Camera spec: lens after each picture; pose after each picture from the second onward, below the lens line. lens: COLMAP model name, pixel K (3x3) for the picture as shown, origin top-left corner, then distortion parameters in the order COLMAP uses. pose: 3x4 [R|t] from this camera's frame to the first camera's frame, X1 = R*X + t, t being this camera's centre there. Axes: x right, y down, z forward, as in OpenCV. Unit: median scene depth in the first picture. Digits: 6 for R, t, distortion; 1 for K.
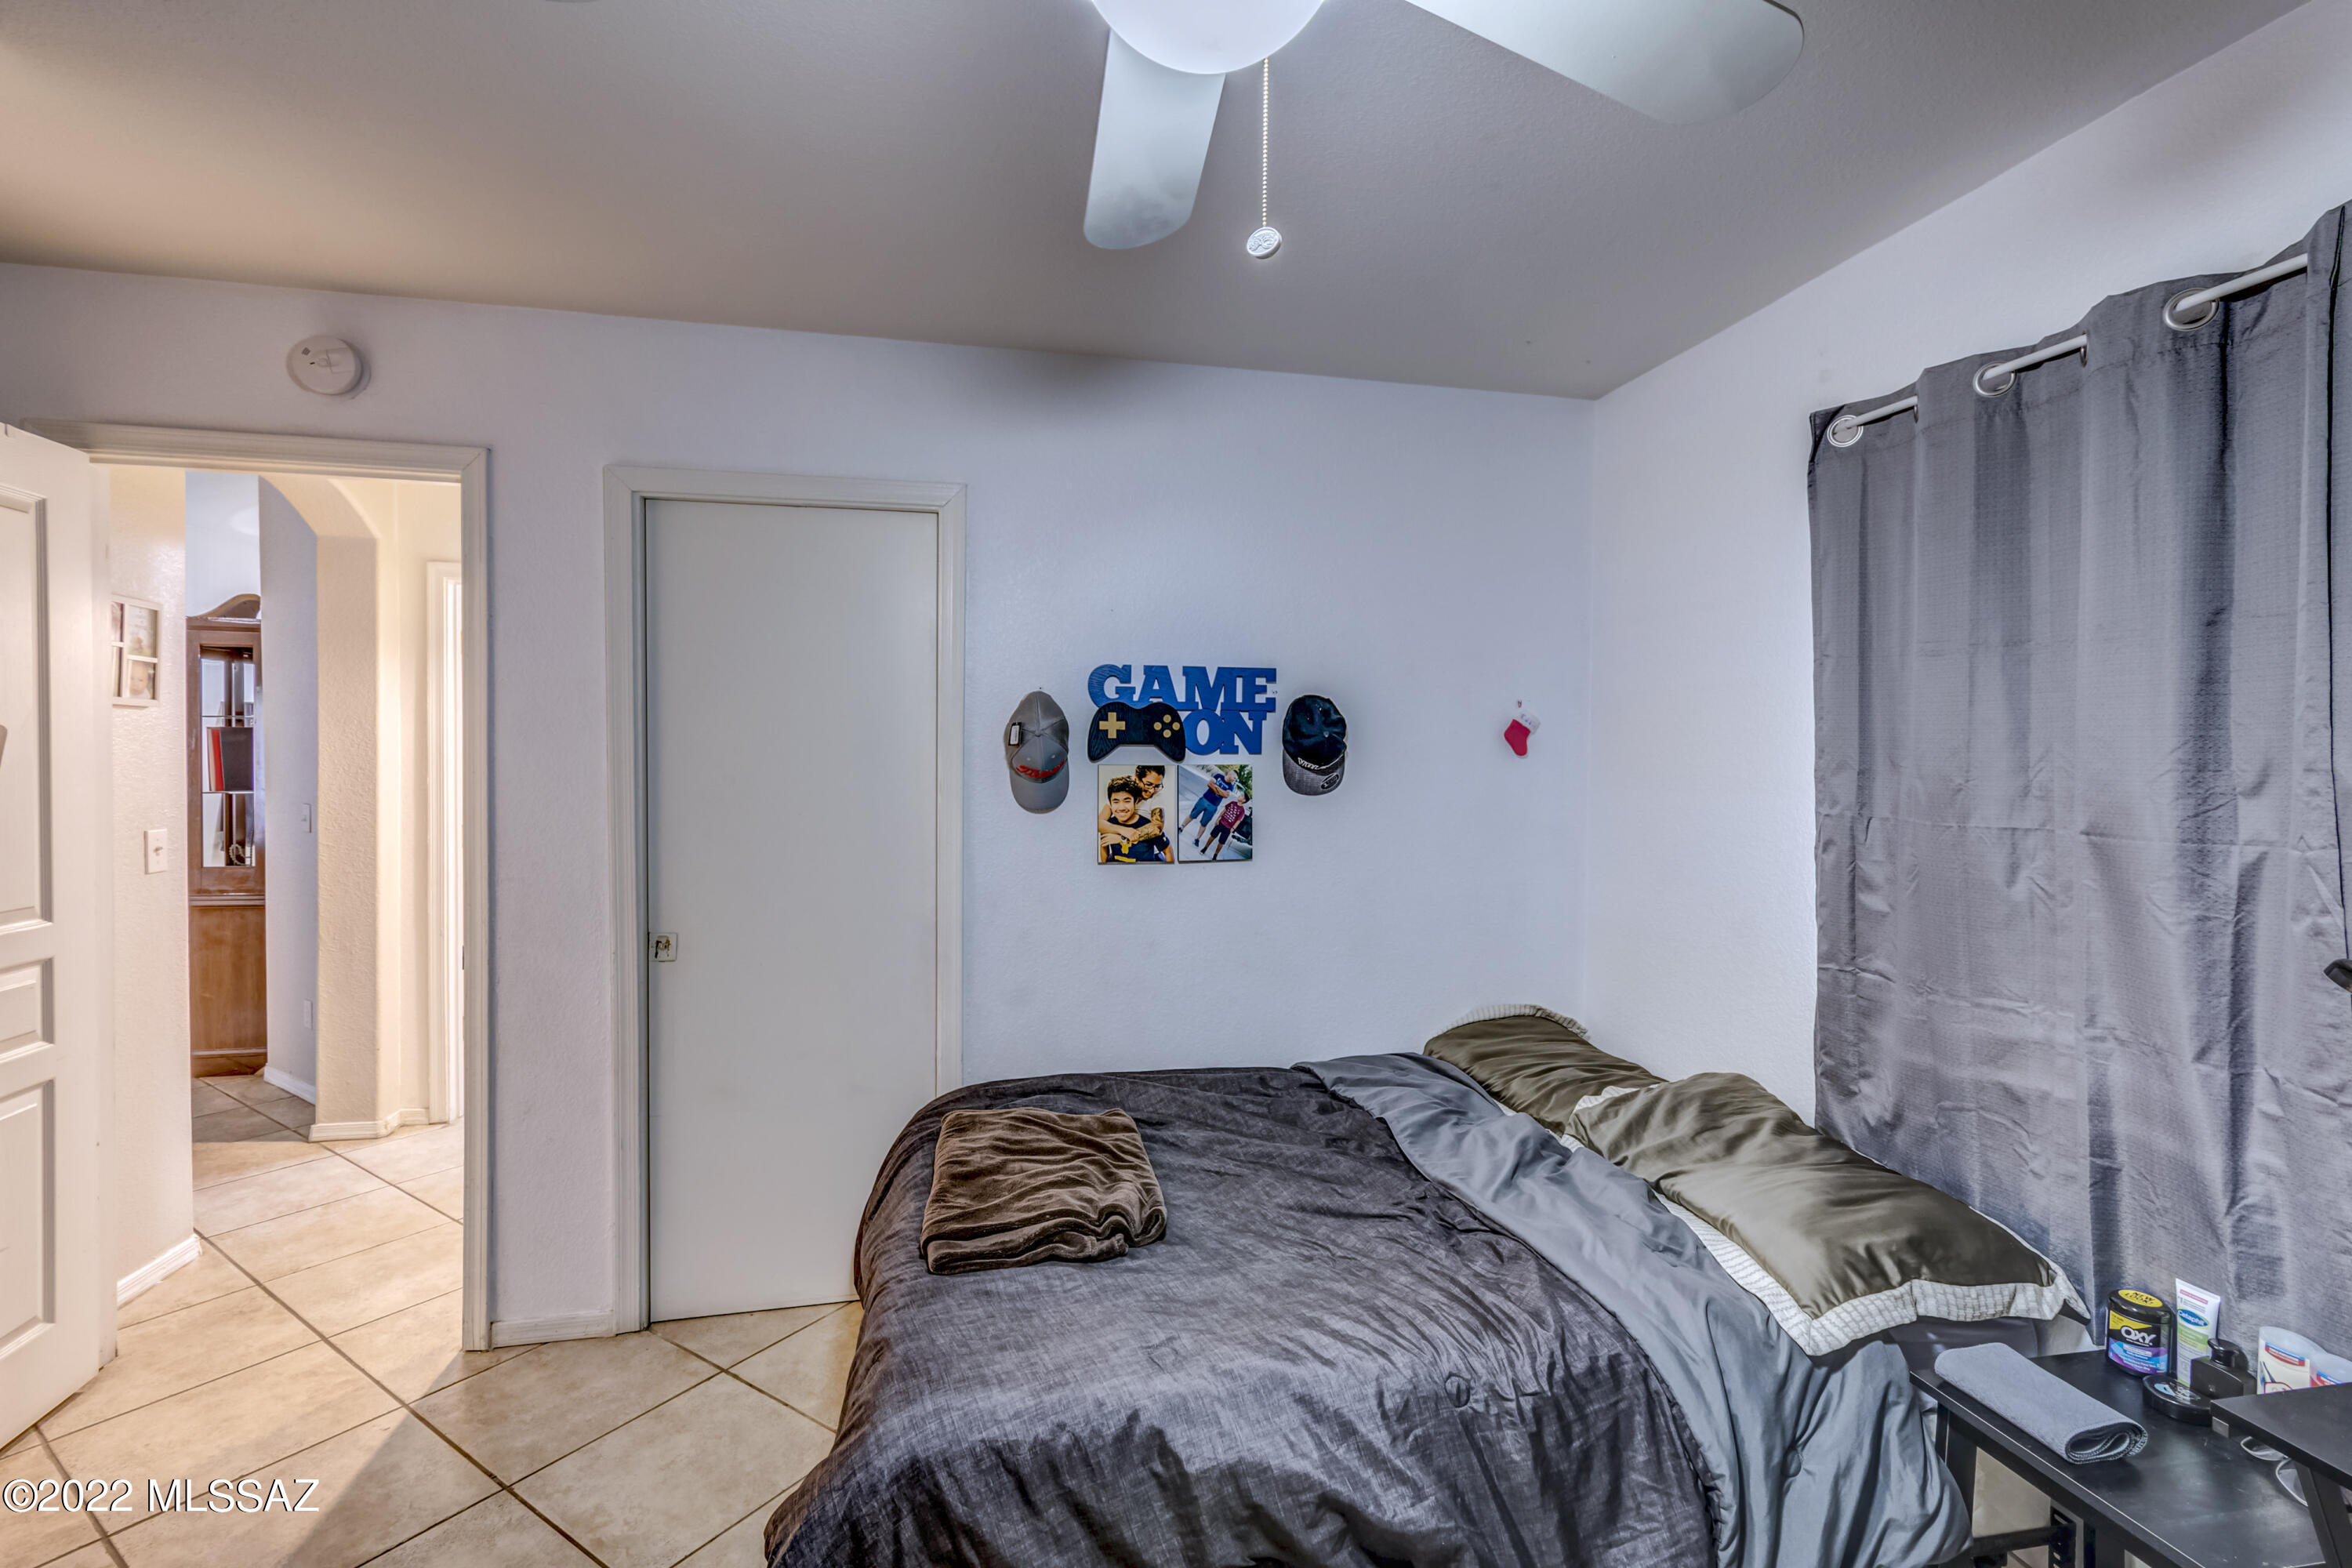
lens RADIAL K [[1032.5, 0, 1181.5], [0, 1032.5, 754.3], [0, 0, 1]] dist [0.000098, -0.000320]
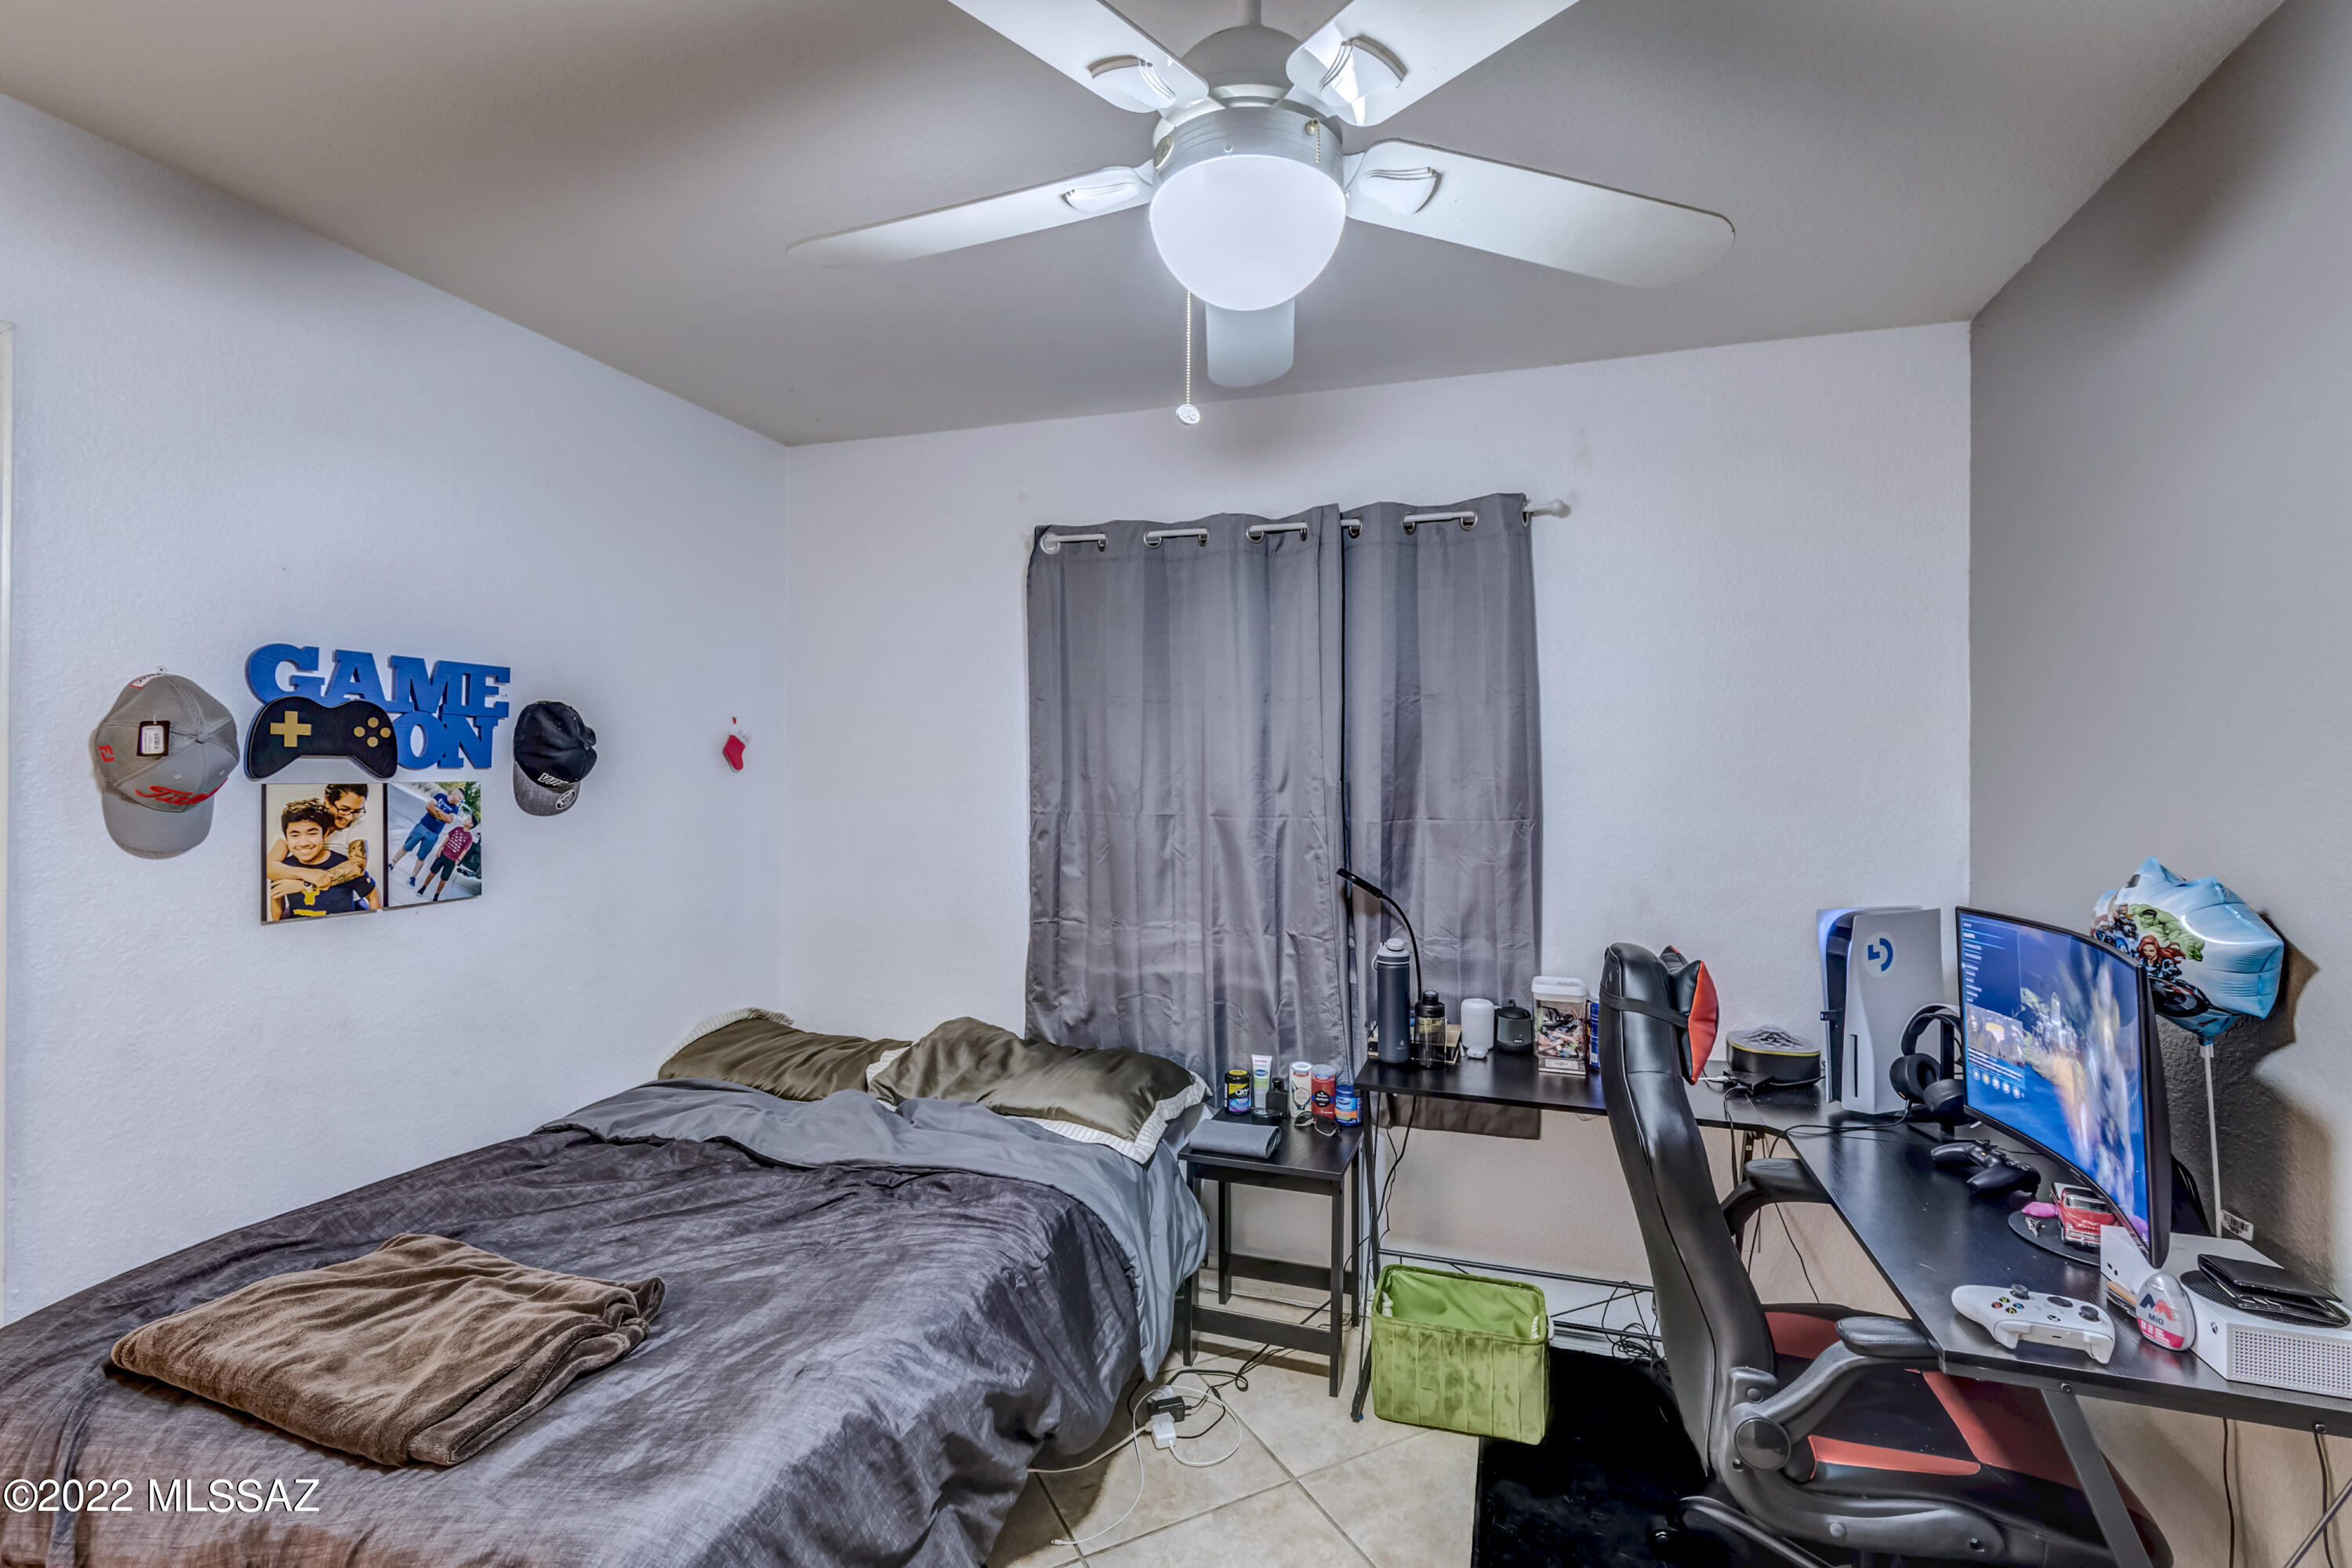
lens RADIAL K [[1051.1, 0, 1174.9], [0, 1051.1, 745.8], [0, 0, 1]] dist [0.001285, 0.000049]
pose [[0.496276, 0.018760, 0.867962, -0.398004], [-0.002191, 0.999790, -0.020357, -0.002672], [-0.868162, 0.008201, 0.496213, 0.099304]]
